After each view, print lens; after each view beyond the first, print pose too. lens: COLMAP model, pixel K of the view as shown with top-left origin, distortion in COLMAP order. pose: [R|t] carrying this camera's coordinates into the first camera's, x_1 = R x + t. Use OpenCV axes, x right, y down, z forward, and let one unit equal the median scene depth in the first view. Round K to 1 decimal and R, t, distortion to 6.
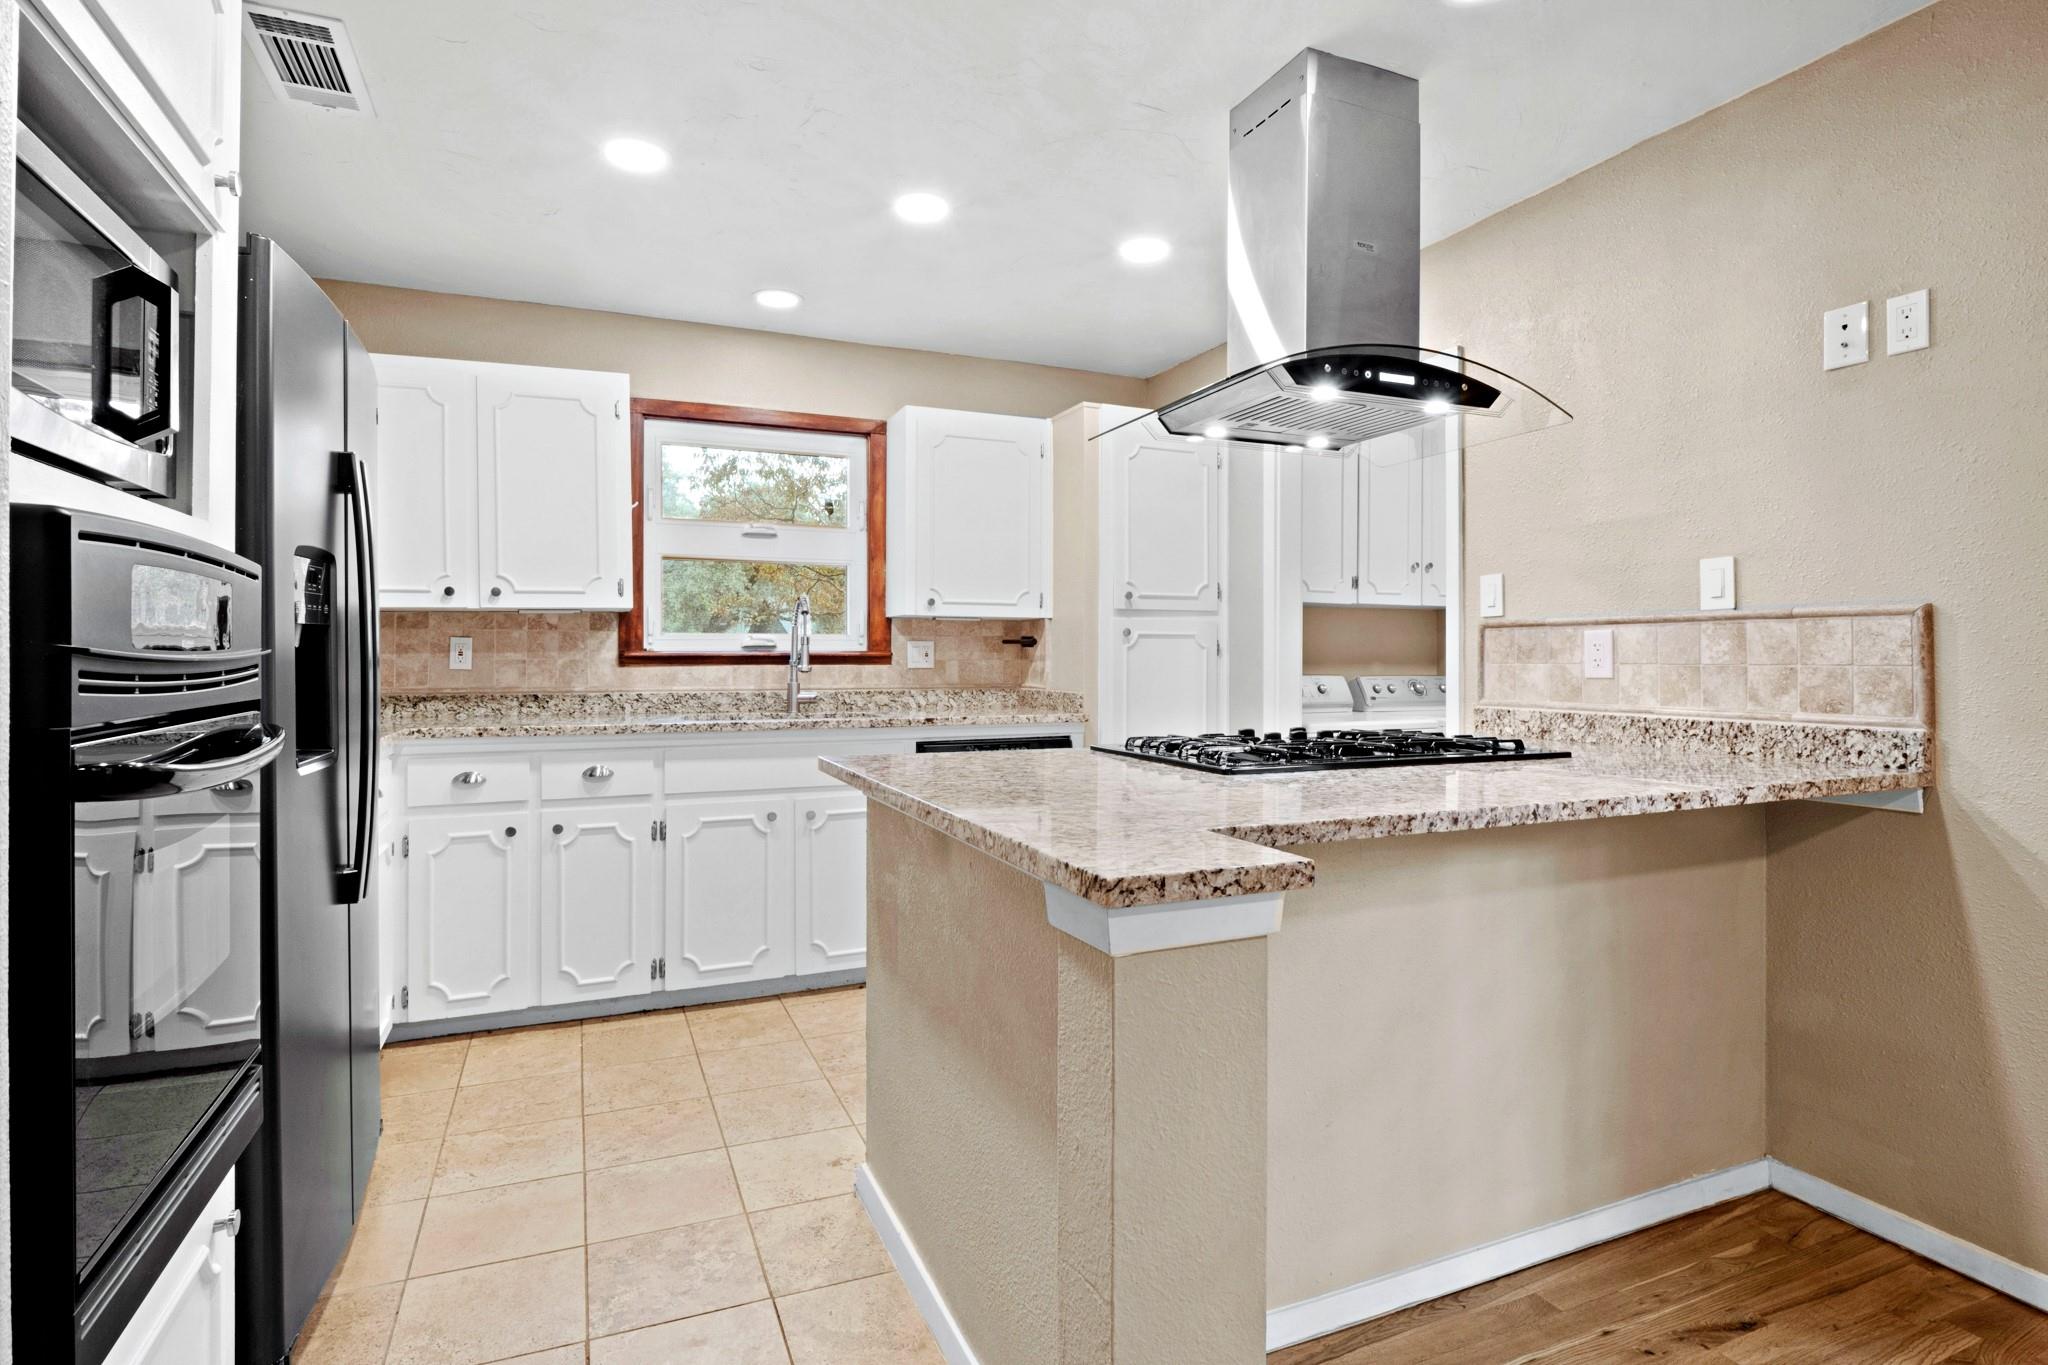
lens RADIAL K [[1013.3, 0, 1009.4], [0, 1013.3, 664.7], [0, 0, 1]] dist [-0.014501, -0.000523]
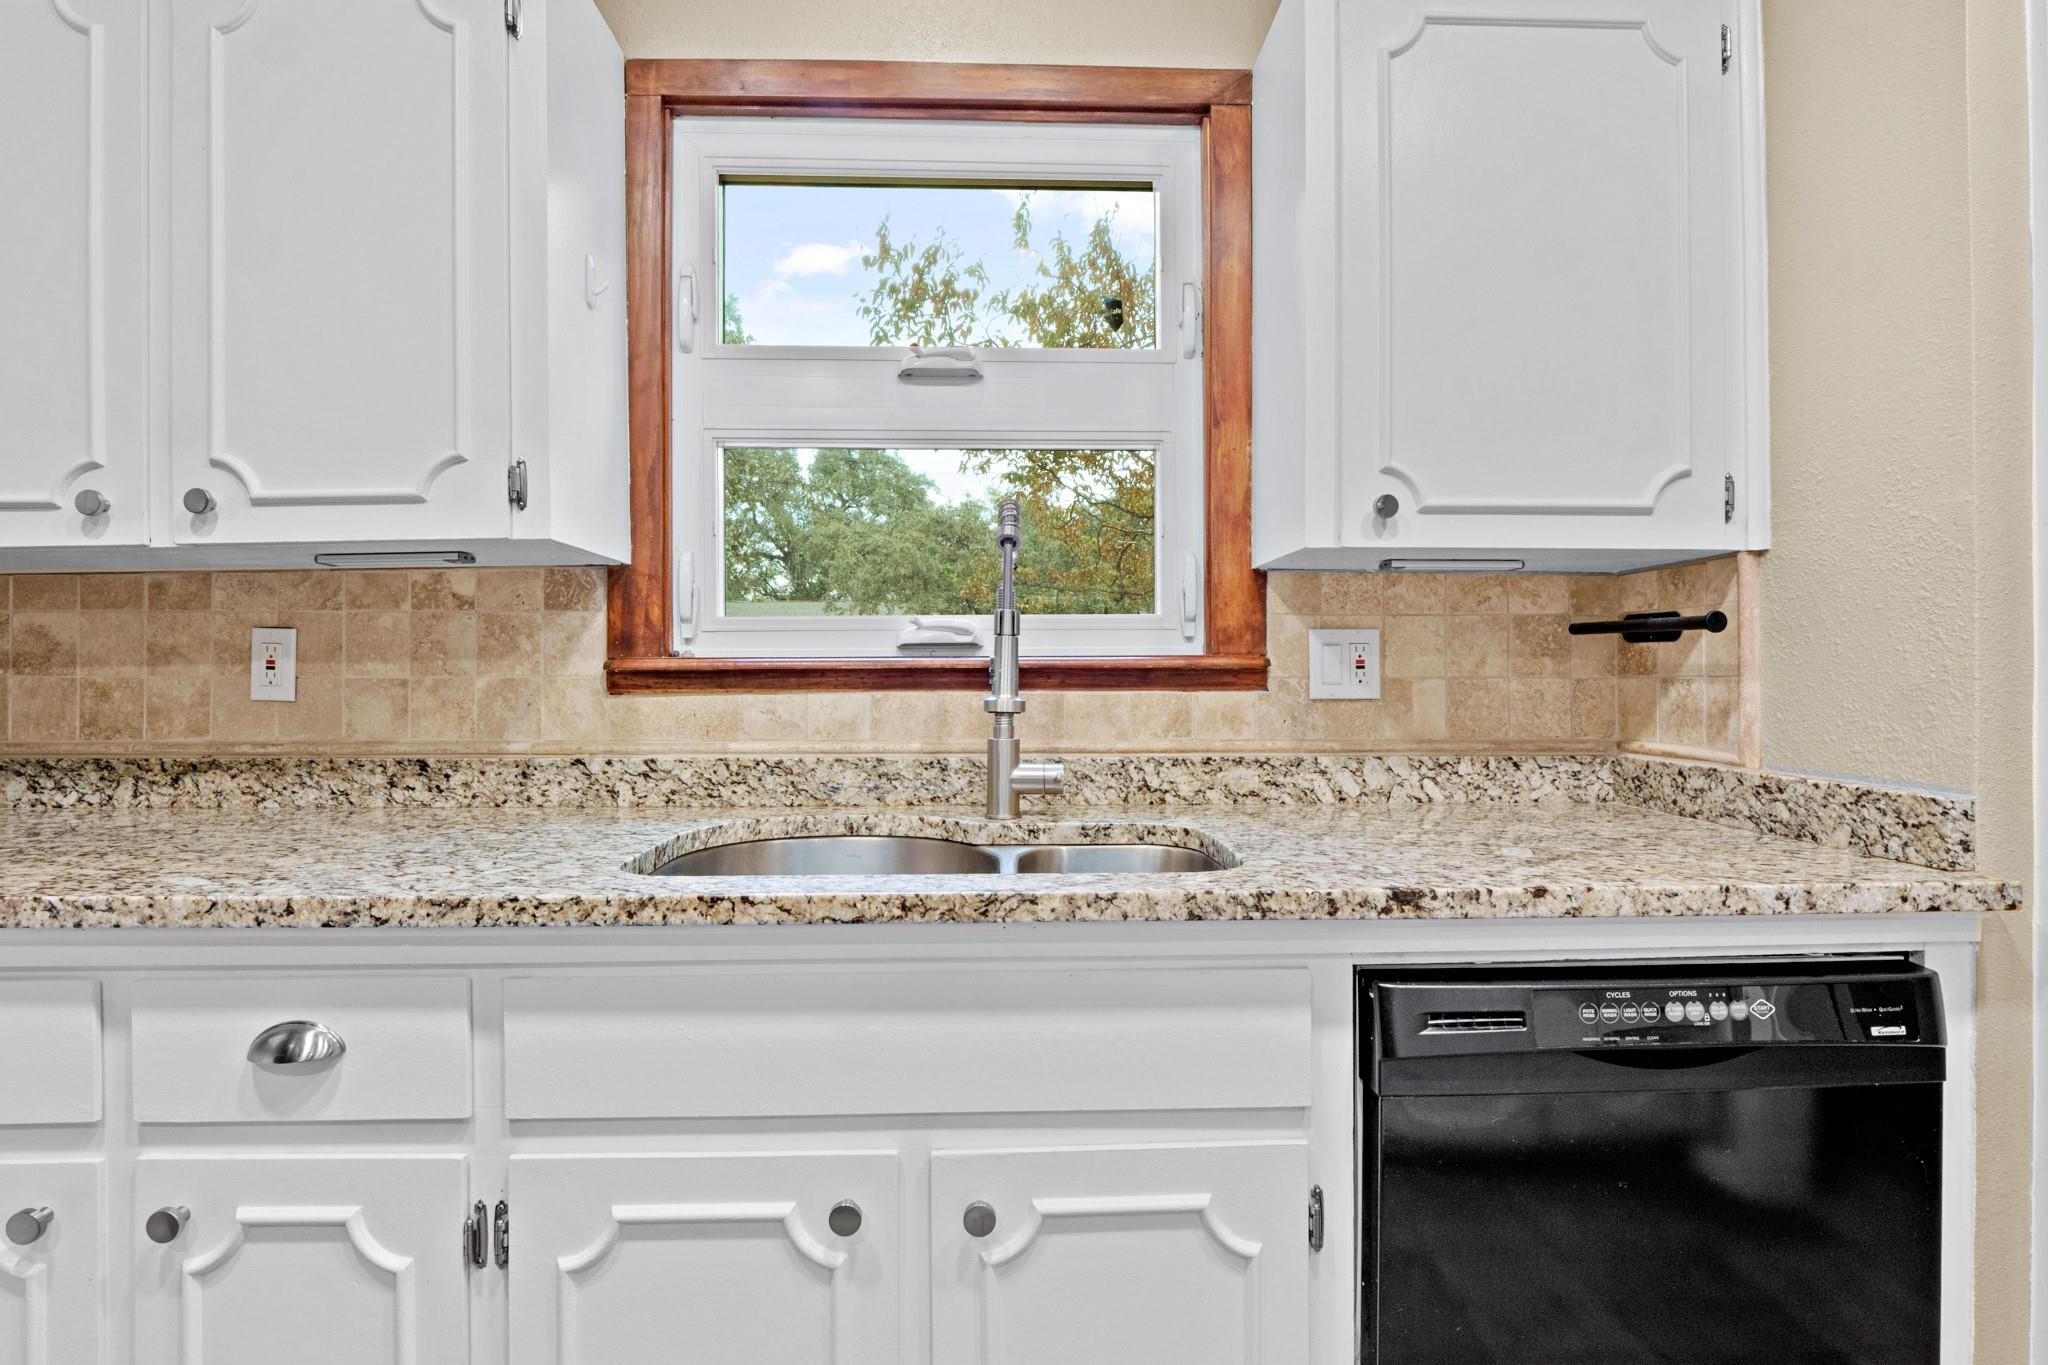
lens RADIAL K [[1016.3, 0, 1025.3], [0, 1016.3, 674.7], [0, 0, 1]] dist [-0.013726, -0.000019]
pose [[0.938814, -0.002018, -0.344418, -0.075965], [0.000045, 0.999984, -0.005736, -0.003969], [0.344424, 0.005369, 0.938799, 0.660071]]
